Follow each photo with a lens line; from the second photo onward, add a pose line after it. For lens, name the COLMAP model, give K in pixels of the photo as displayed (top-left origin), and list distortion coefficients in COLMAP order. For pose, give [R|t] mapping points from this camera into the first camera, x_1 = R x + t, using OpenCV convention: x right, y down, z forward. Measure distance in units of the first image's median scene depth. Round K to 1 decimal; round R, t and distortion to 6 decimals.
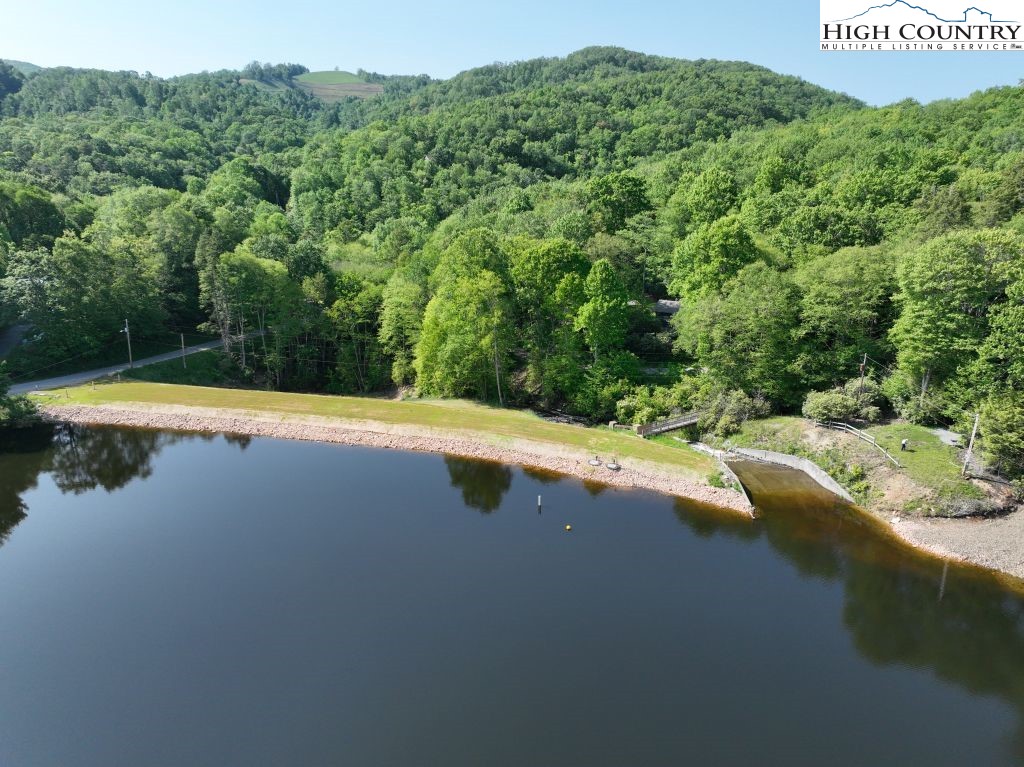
lens RADIAL K [[715.1, 0, 512.0], [0, 715.1, 383.5], [0, 0, 1]] dist [-0.009085, 0.021906]
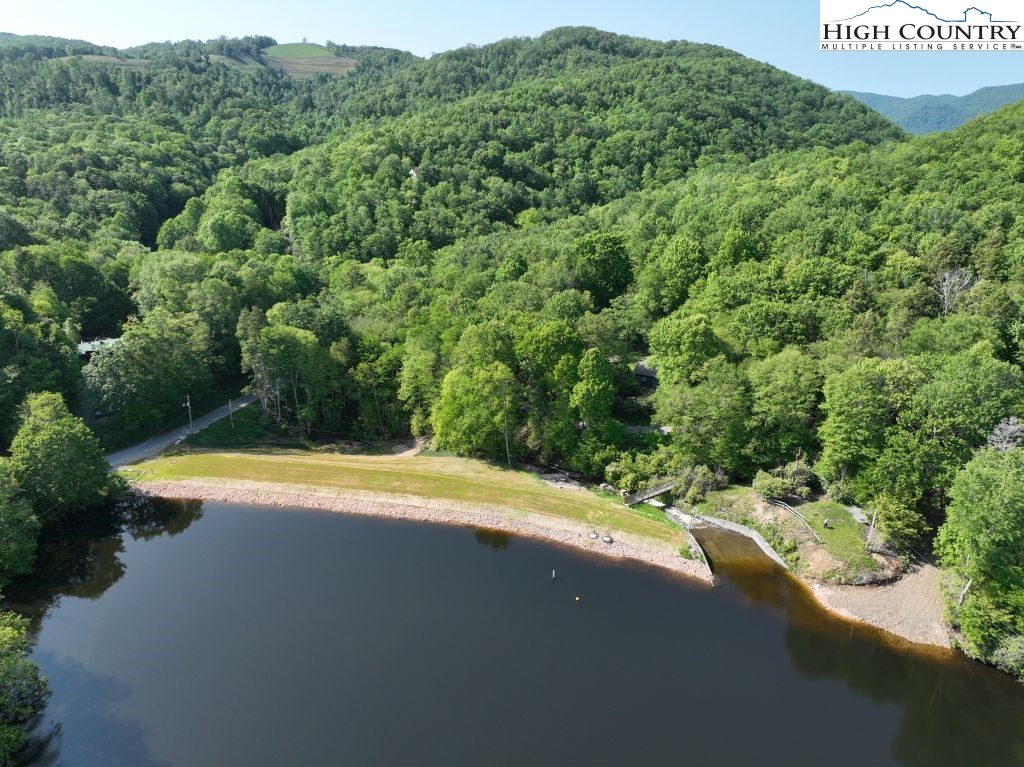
lens RADIAL K [[715.1, 0, 512.0], [0, 715.1, 383.5], [0, 0, 1]] dist [-0.009085, 0.021906]
pose [[0.999153, -0.014255, 0.038599, -0.044965], [0.012290, 0.998638, 0.050698, -0.135873], [-0.039269, -0.050180, 0.997968, -0.158749]]
